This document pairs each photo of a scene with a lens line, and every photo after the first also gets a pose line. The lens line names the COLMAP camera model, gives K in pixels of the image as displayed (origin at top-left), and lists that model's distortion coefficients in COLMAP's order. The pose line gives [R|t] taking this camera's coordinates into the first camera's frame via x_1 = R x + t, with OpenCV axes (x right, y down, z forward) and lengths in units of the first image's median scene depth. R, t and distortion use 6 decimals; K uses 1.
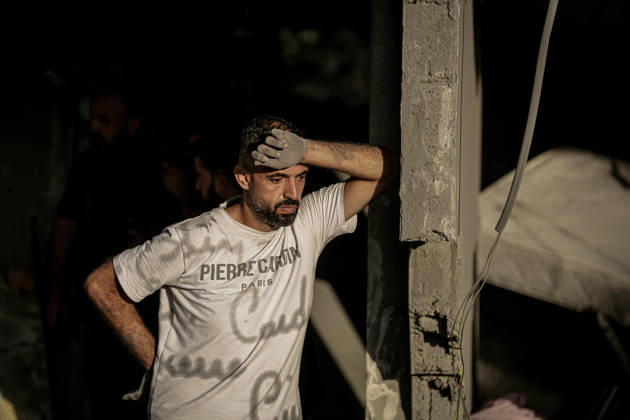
lens RADIAL K [[1595.1, 0, 311.8], [0, 1595.1, 205.8], [0, 0, 1]] dist [0.270771, 0.000000]
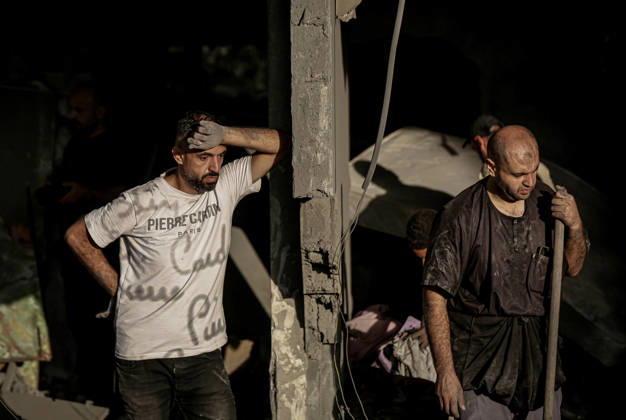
lens RADIAL K [[1585.0, 0, 314.8], [0, 1585.0, 209.5], [0, 0, 1]] dist [0.270771, 0.000000]
pose [[0.997535, -0.027381, 0.064606, -0.014840], [0.024904, 0.998935, 0.038835, -0.020653], [-0.065601, -0.037130, 0.997155, -0.366871]]
